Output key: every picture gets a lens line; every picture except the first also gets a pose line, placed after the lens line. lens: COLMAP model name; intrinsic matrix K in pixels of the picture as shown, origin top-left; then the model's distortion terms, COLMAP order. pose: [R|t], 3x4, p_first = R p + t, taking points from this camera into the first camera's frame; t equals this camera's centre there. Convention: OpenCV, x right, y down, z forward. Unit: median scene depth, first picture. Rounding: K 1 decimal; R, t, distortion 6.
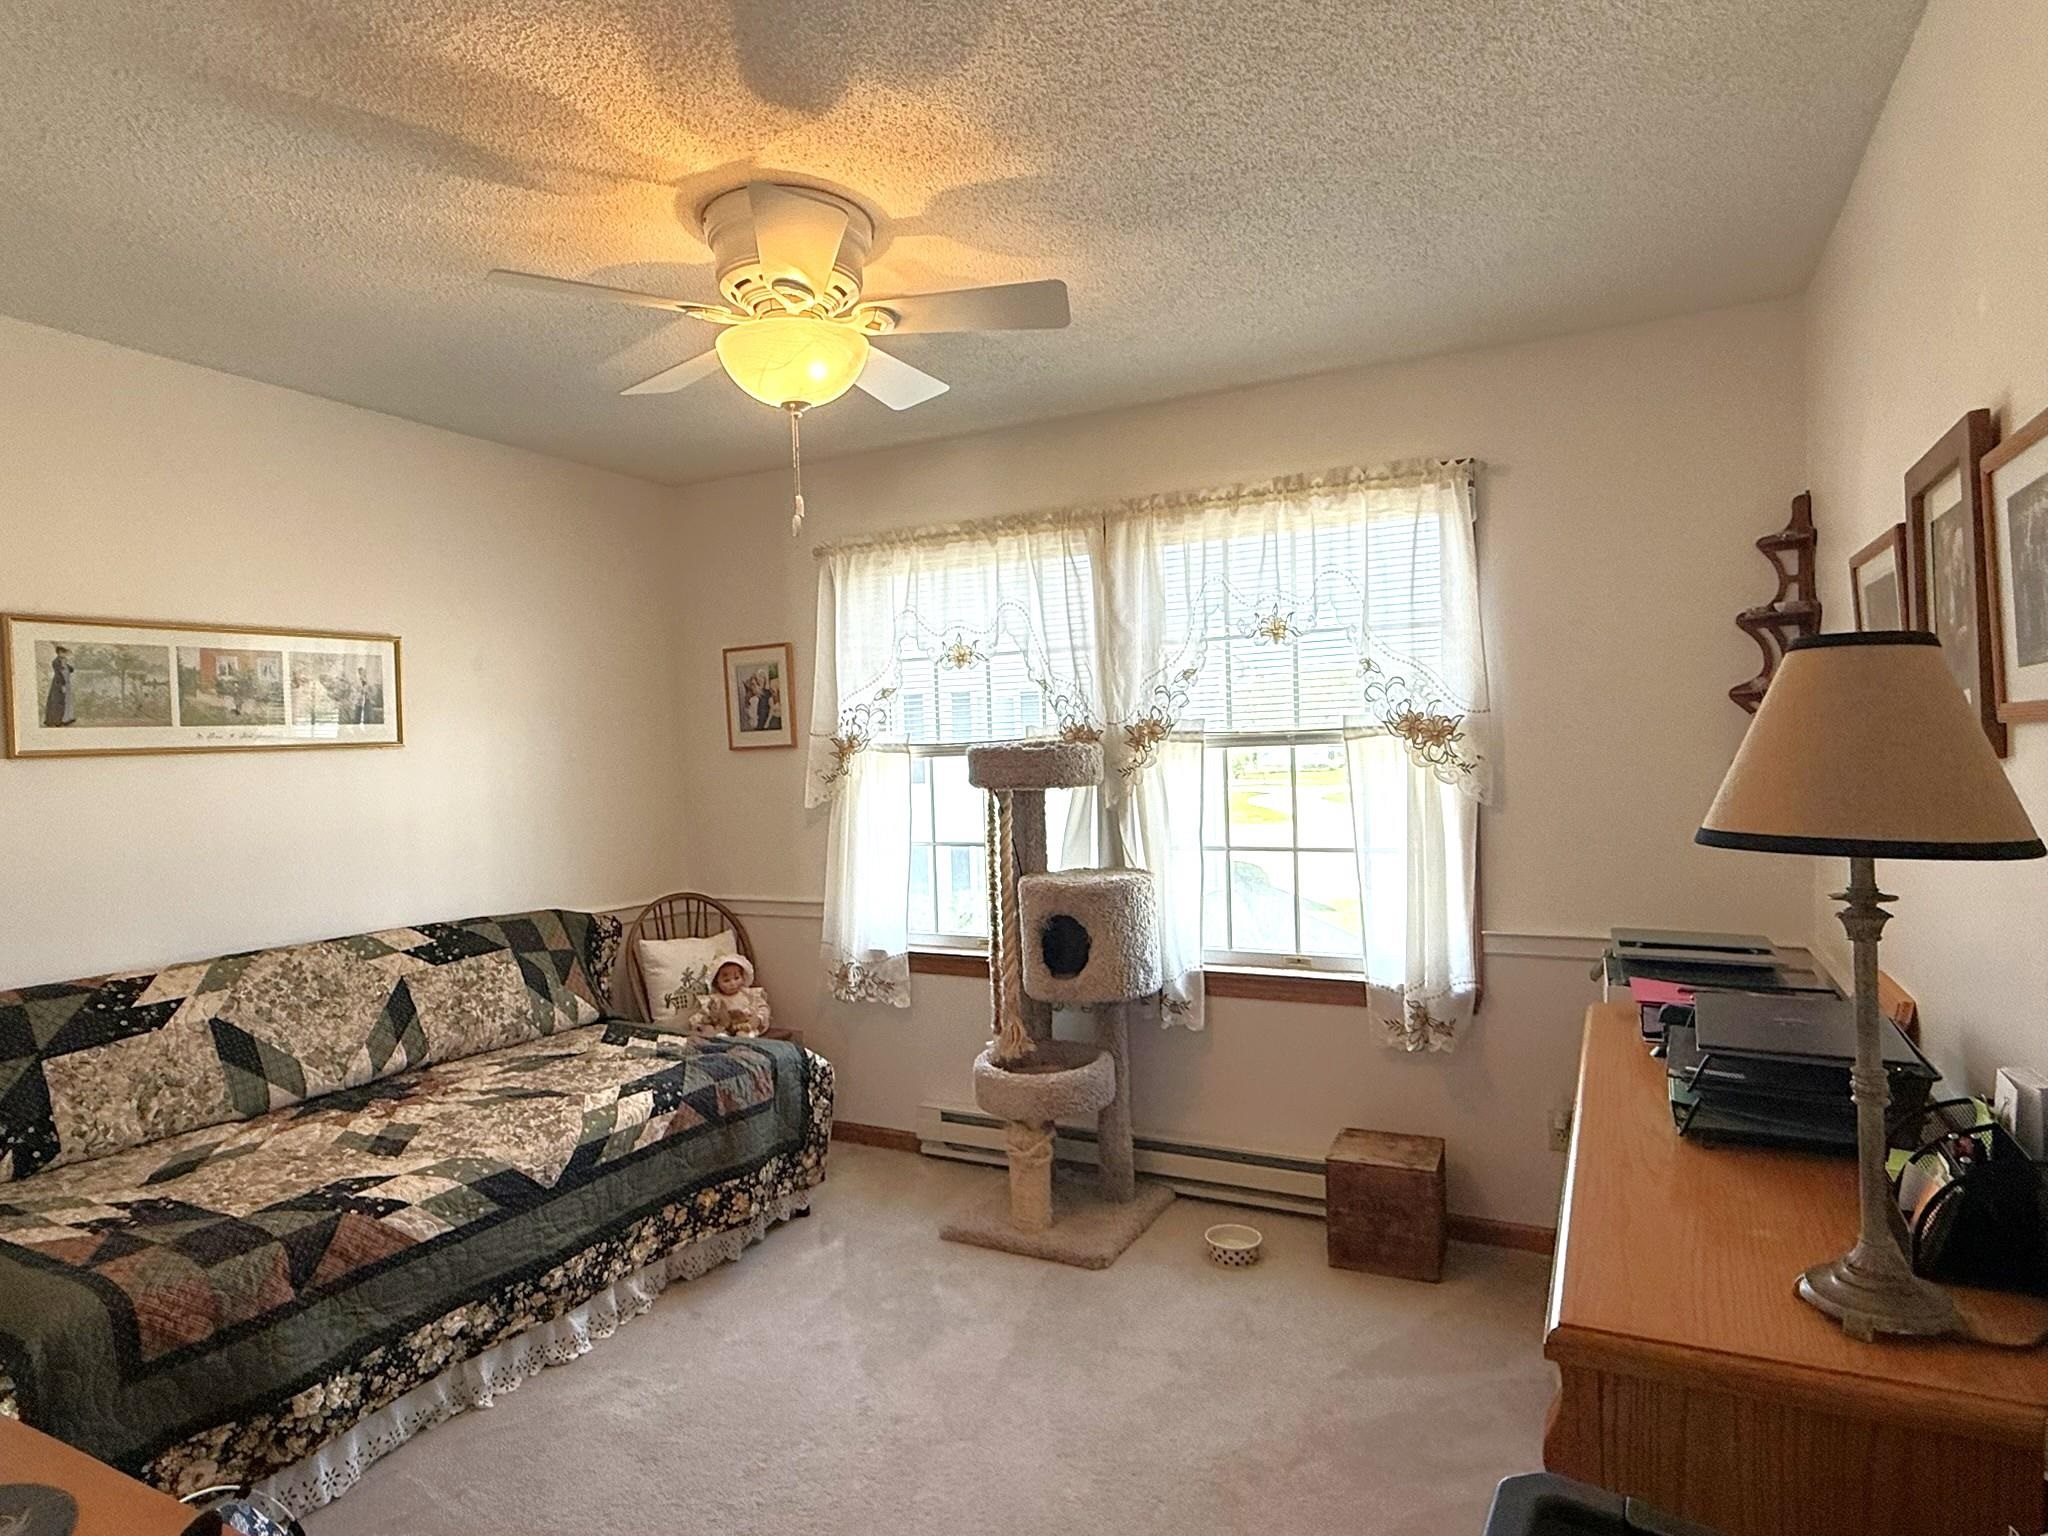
lens RADIAL K [[1169.3, 0, 1024.0], [0, 1169.3, 768.0], [0, 0, 1]] dist [-0.000720, 0.000359]
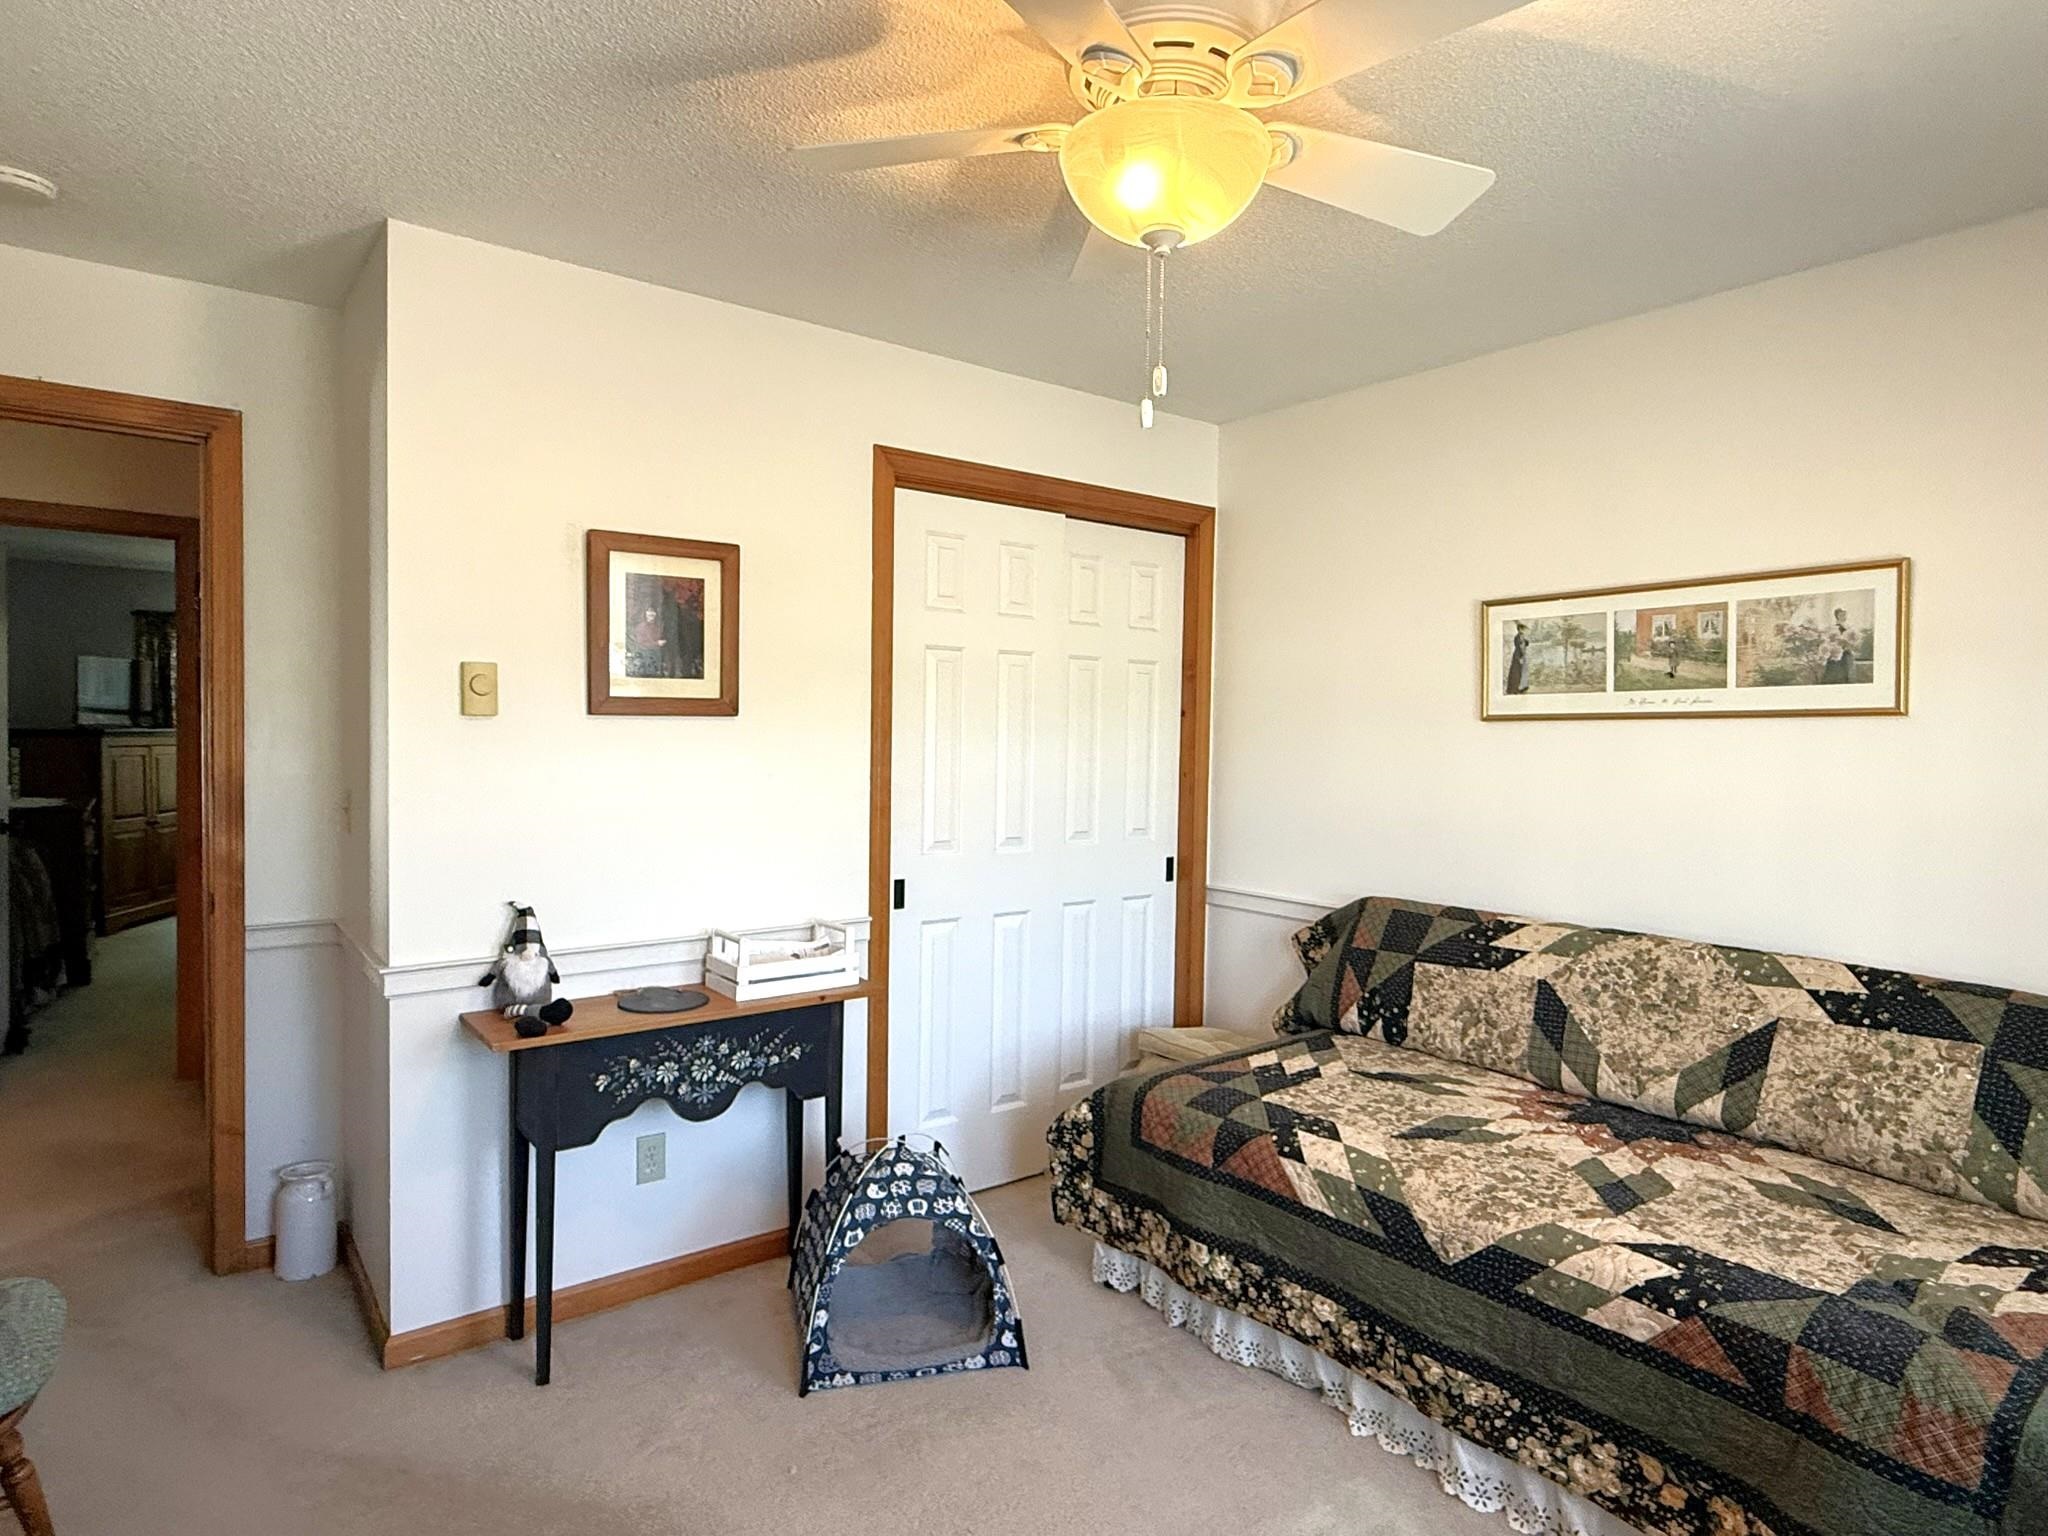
lens RADIAL K [[1169.3, 0, 1024.0], [0, 1169.3, 768.0], [0, 0, 1]] dist [-0.000720, 0.000359]
pose [[-0.429108, 0.050334, -0.901850, 0.408594], [-0.018658, 0.997739, 0.064564, -0.026843], [0.903061, 0.044532, -0.427198, 1.015951]]
